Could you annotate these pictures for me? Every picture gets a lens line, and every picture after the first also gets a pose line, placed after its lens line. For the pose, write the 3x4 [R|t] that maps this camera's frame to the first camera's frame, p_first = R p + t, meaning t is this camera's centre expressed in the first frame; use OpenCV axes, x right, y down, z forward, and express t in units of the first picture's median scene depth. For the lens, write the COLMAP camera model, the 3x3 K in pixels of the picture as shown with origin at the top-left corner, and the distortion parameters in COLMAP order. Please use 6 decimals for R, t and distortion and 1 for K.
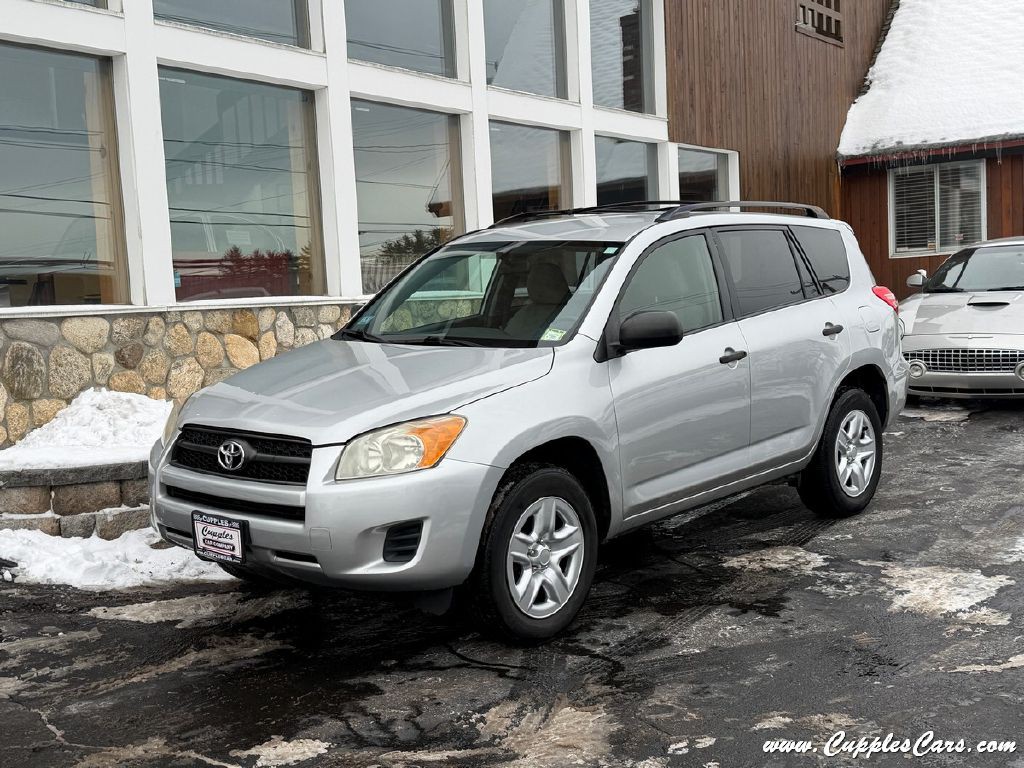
lens RADIAL K [[1249.0, 0, 532.5], [0, 1249.0, 380.4], [0, 0, 1]] dist [0.098880, -0.048522]
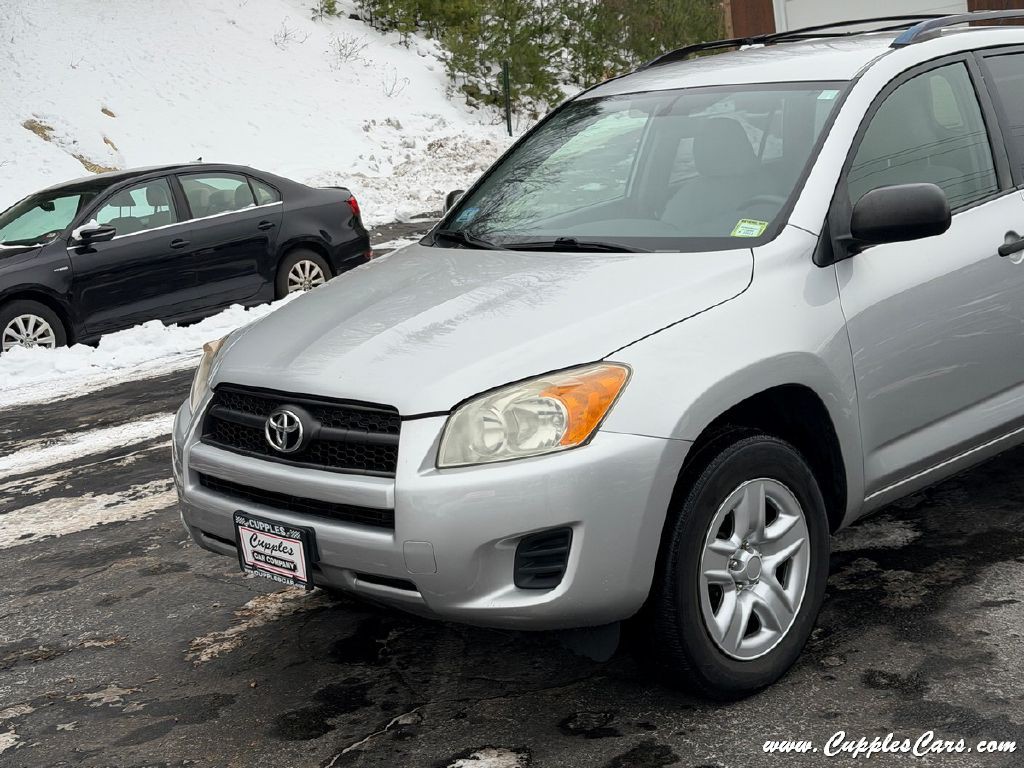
lens RADIAL K [[1505.6, 0, 512.0], [0, 1505.6, 384.0], [0, 0, 1]] dist [0.117141, 0.013888]
pose [[0.994260, -0.034776, -0.101178, -0.031963], [0.042530, 0.996237, 0.075513, -0.021135], [0.098172, -0.079383, 0.991998, 0.193156]]
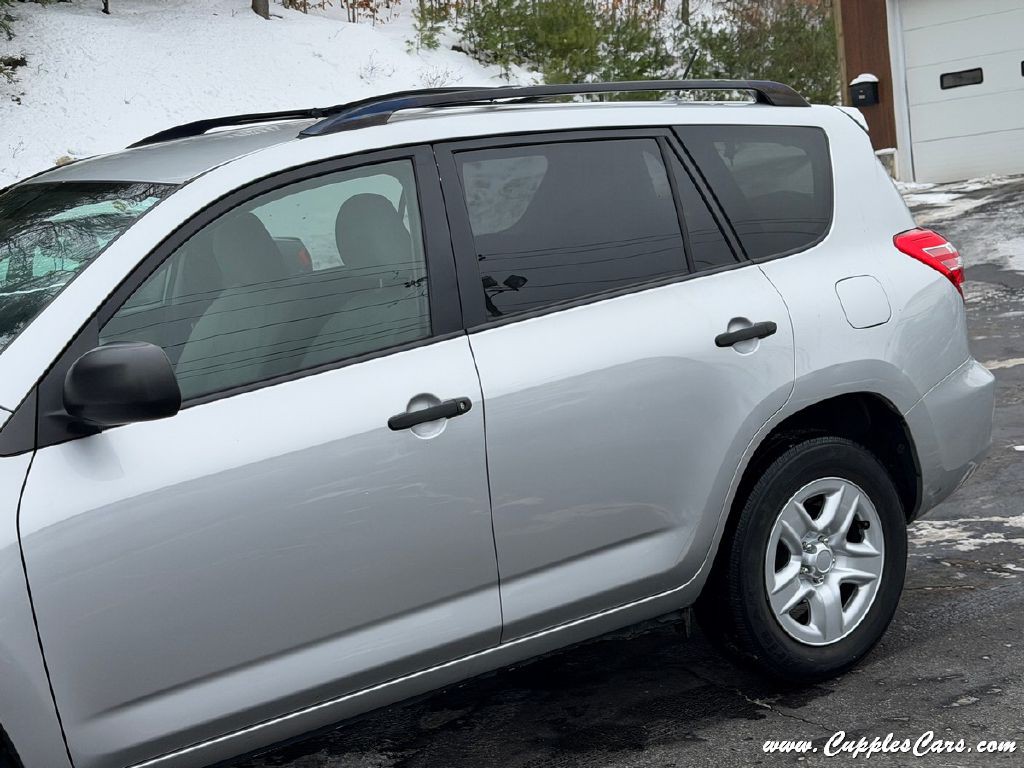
lens RADIAL K [[1505.6, 0, 512.0], [0, 1505.6, 384.0], [0, 0, 1]] dist [0.117141, 0.013888]
pose [[0.970283, -0.002945, -0.241953, 0.391569], [0.017006, 0.998283, 0.056049, -0.073545], [0.241373, -0.058498, 0.968668, 0.519696]]
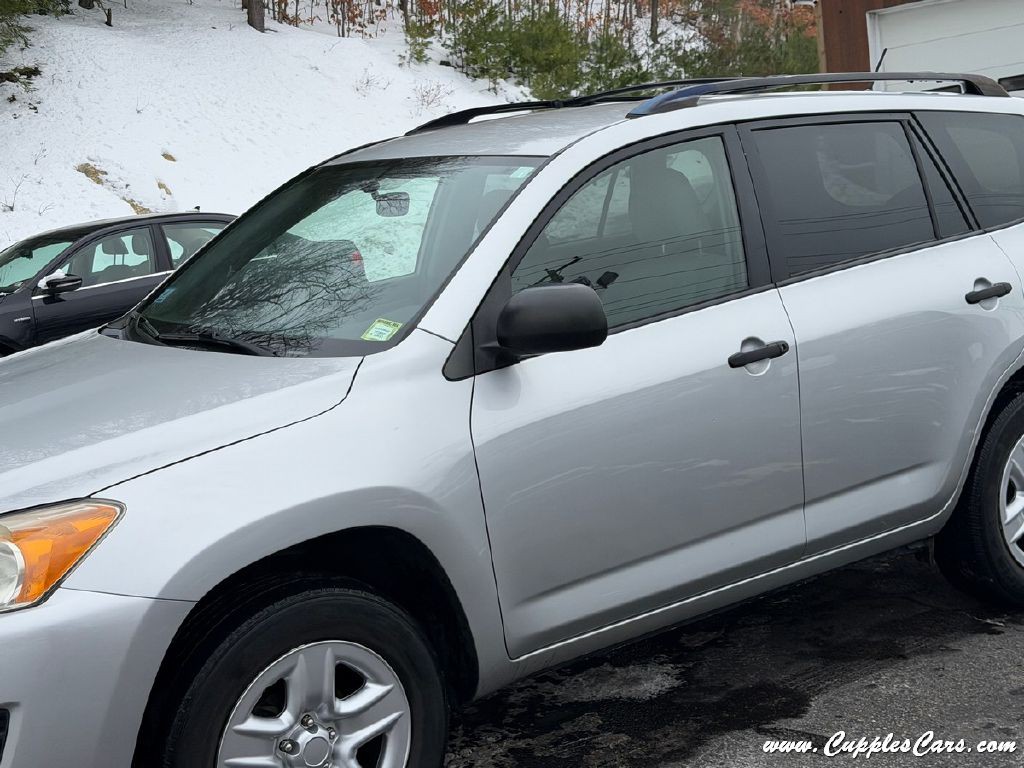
lens RADIAL K [[1505.6, 0, 512.0], [0, 1505.6, 384.0], [0, 0, 1]] dist [0.117141, 0.013888]
pose [[0.979842, -0.006553, -0.199669, 0.220162], [0.015790, 0.998875, 0.044705, -0.043984], [0.199151, -0.046957, 0.978843, 0.371614]]
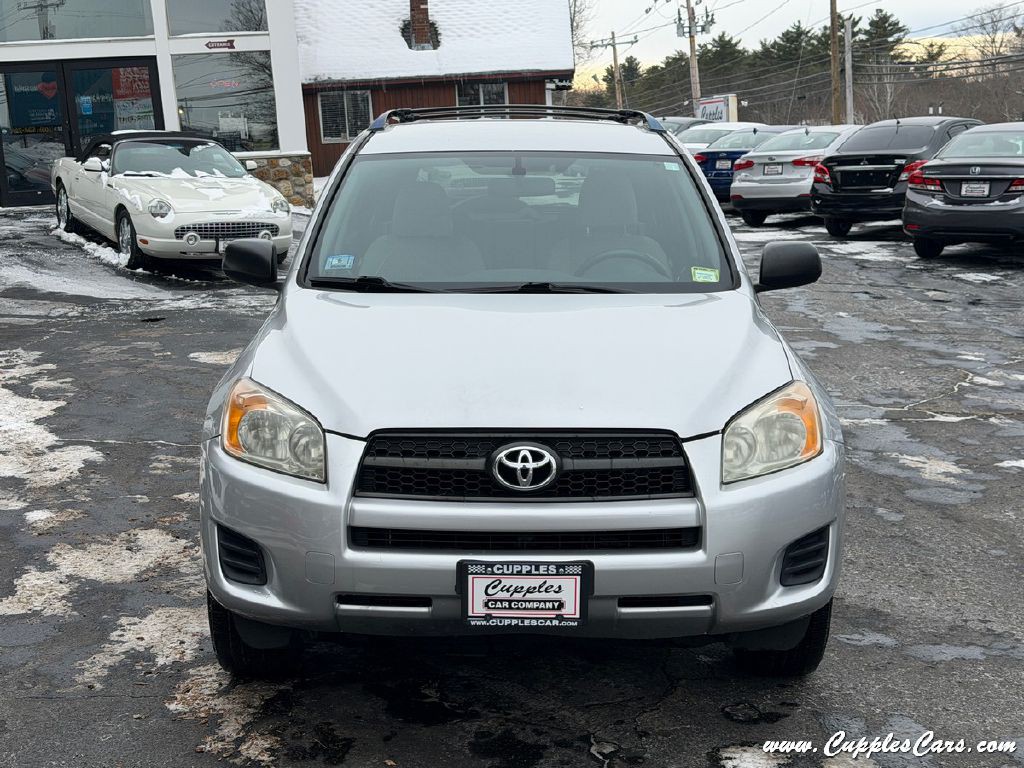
lens RADIAL K [[1505.6, 0, 512.0], [0, 1505.6, 384.0], [0, 0, 1]] dist [0.117141, 0.013888]
pose [[0.767510, -0.070874, 0.637107, -0.711133], [0.050931, 0.997469, 0.049607, -0.022584], [-0.639011, -0.005625, 0.769177, 0.379642]]
